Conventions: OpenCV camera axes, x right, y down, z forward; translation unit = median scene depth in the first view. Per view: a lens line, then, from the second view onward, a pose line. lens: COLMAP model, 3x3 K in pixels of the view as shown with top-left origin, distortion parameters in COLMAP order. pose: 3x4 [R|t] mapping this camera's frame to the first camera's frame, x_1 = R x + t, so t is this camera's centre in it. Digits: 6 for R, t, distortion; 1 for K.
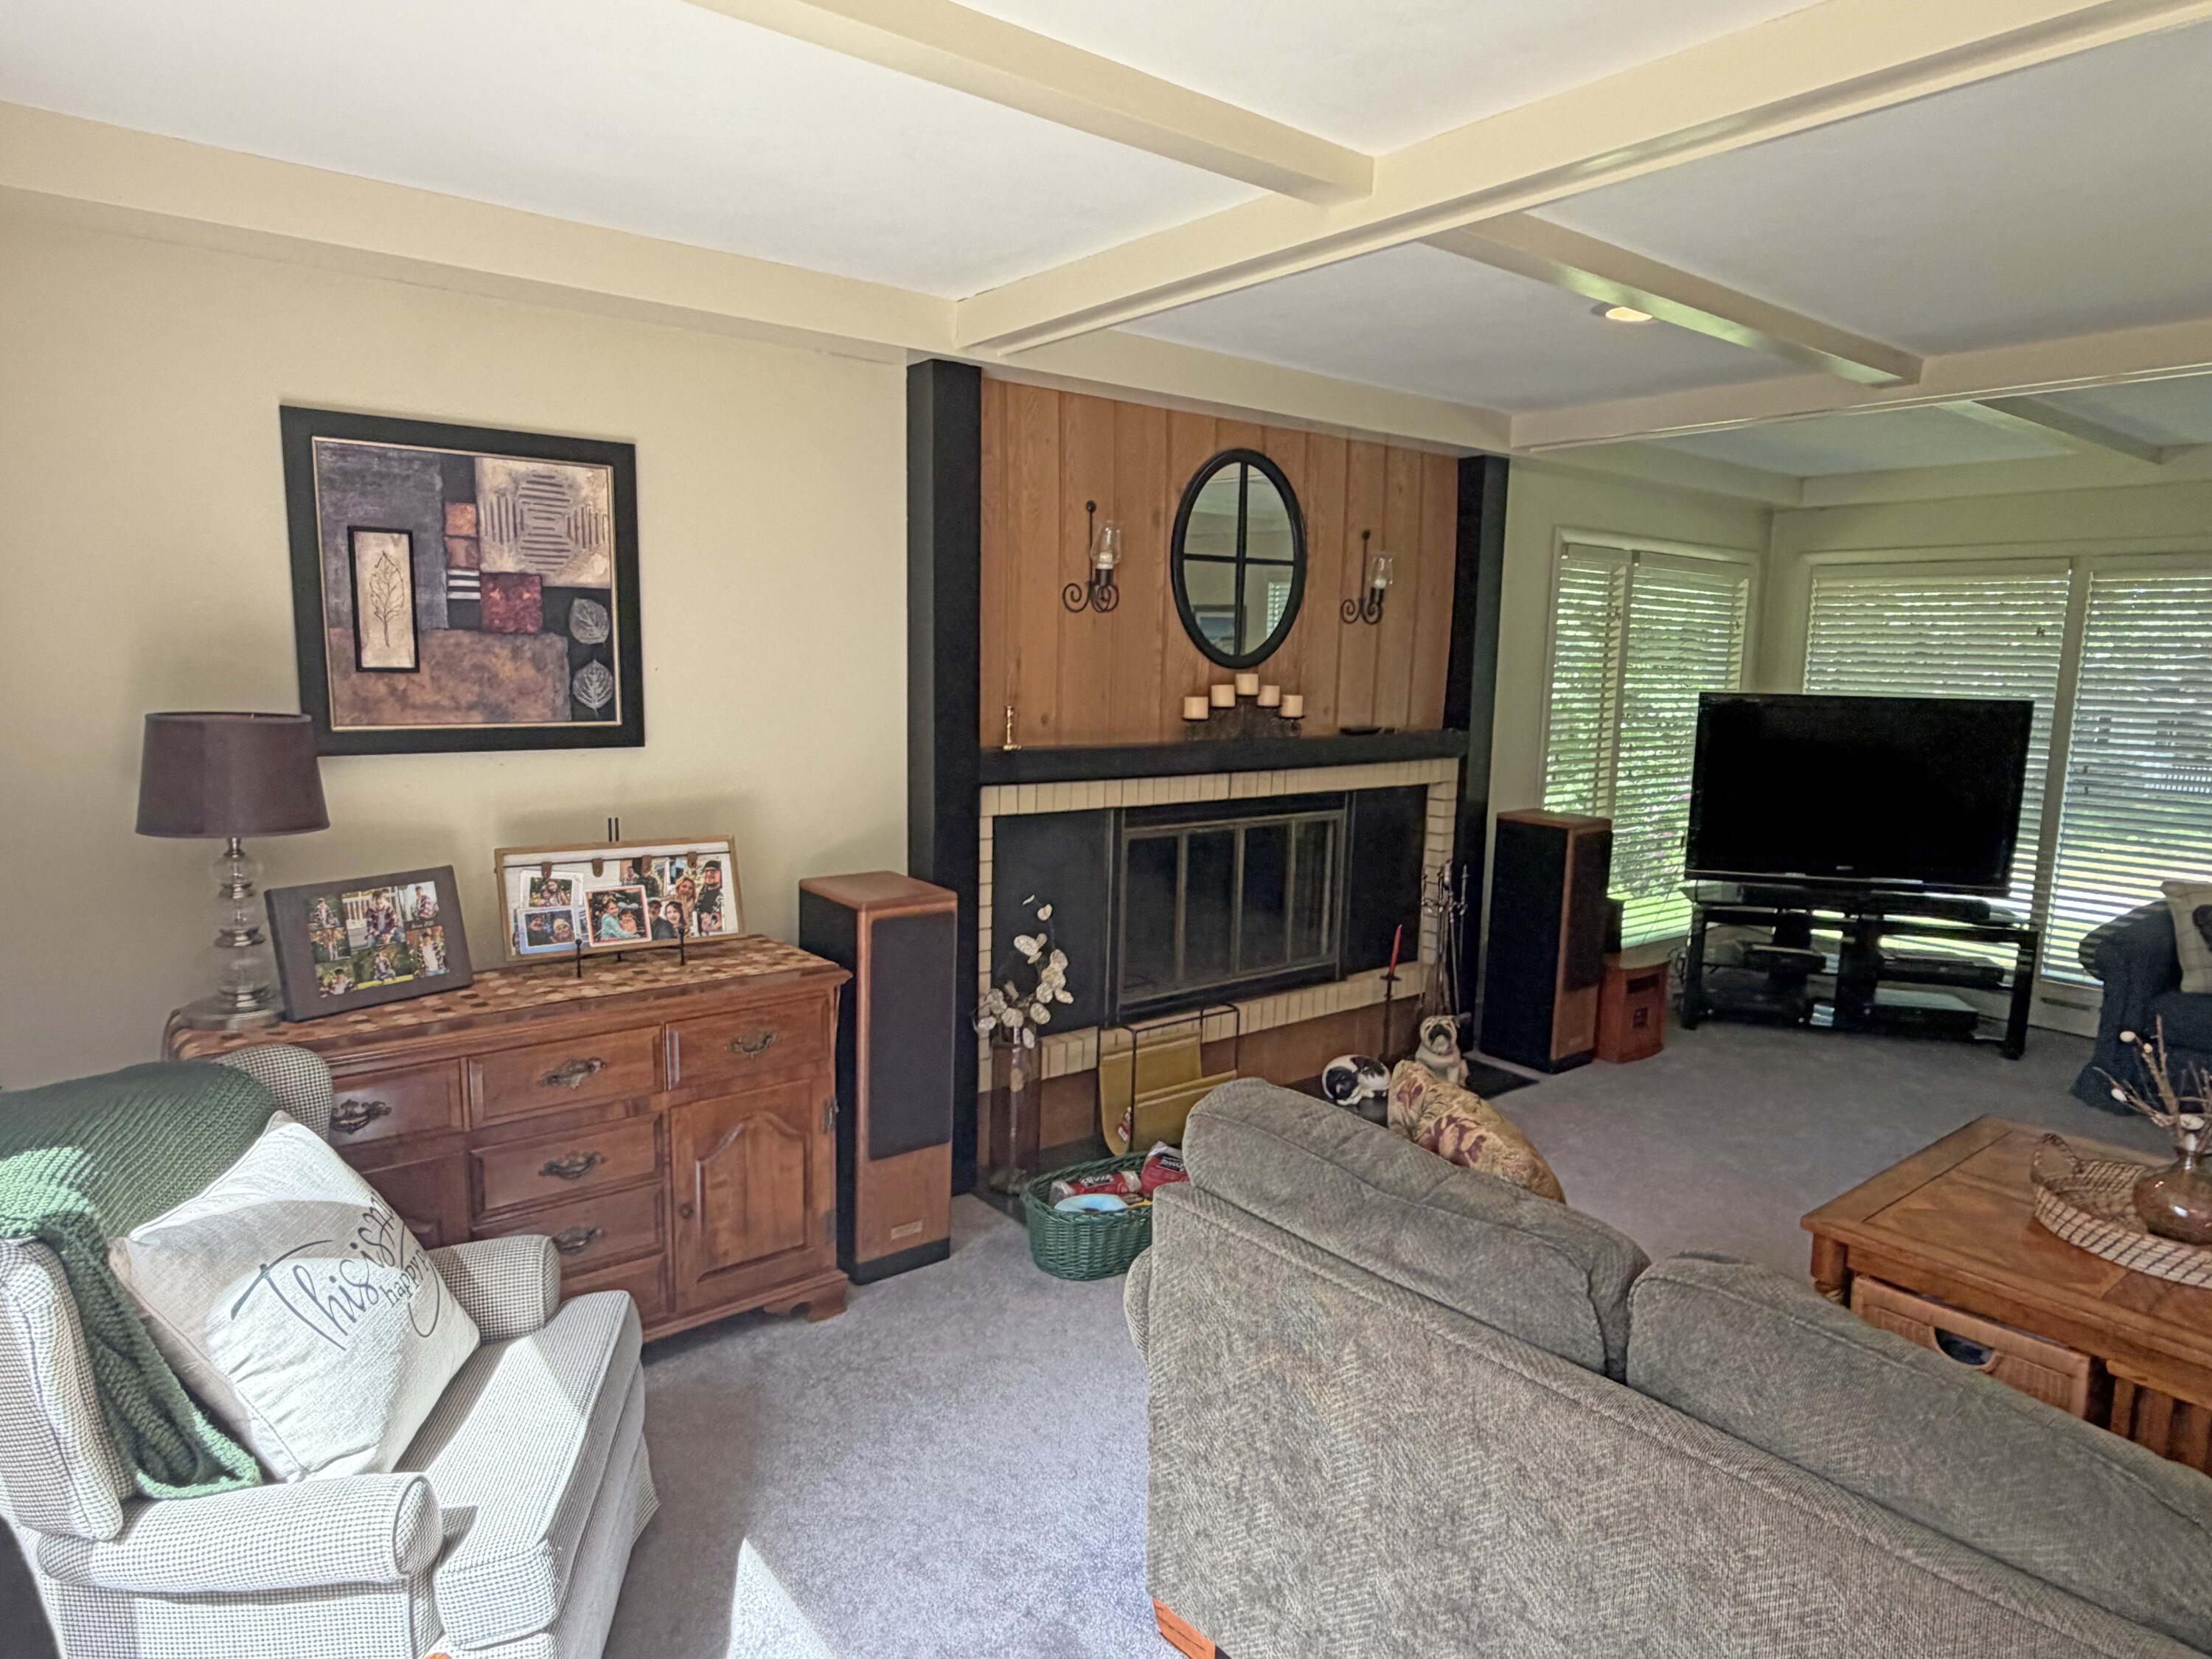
lens RADIAL K [[1326.5, 0, 1104.0], [0, 1326.5, 838.5], [0, 0, 1]] dist [0.024543, 0.001103]
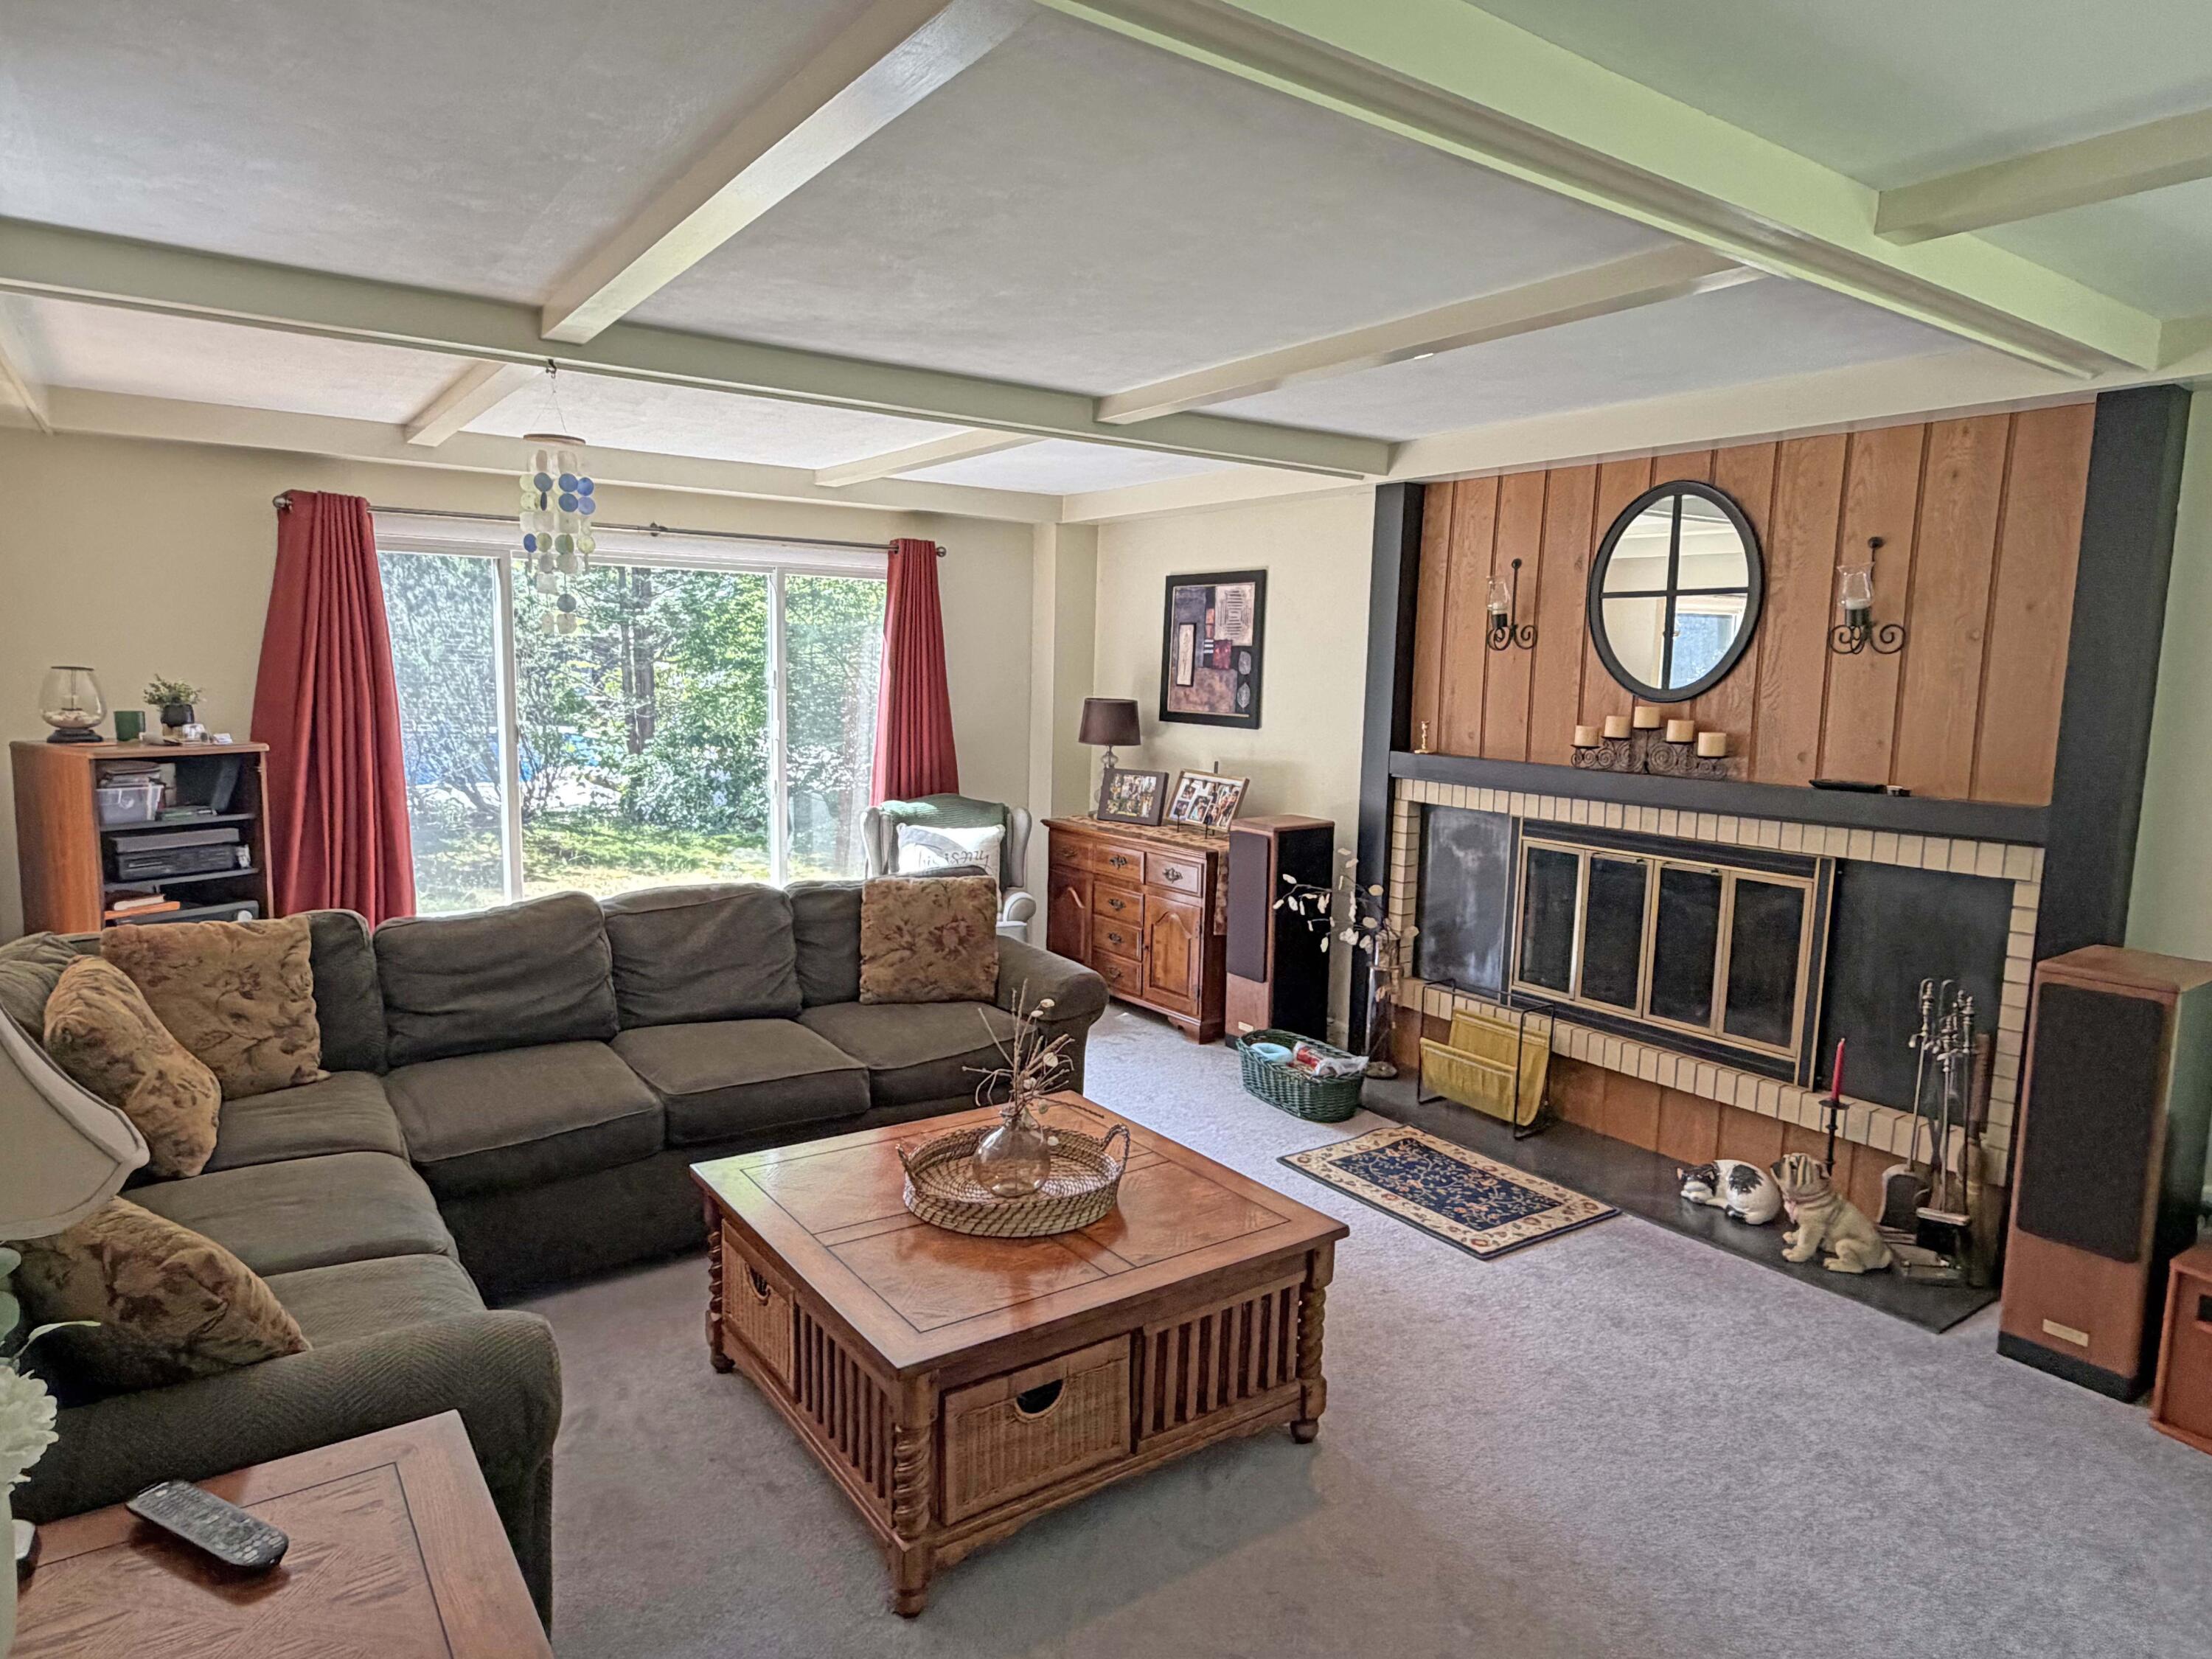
lens RADIAL K [[1326.5, 0, 1103.2], [0, 1326.5, 823.4], [0, 0, 1]] dist [0.024543, 0.001103]
pose [[-0.054851, 0.103853, -0.993079, 1.560533], [-0.165192, 0.979927, 0.111601, -0.114151], [0.984735, 0.170170, -0.036594, 0.899881]]
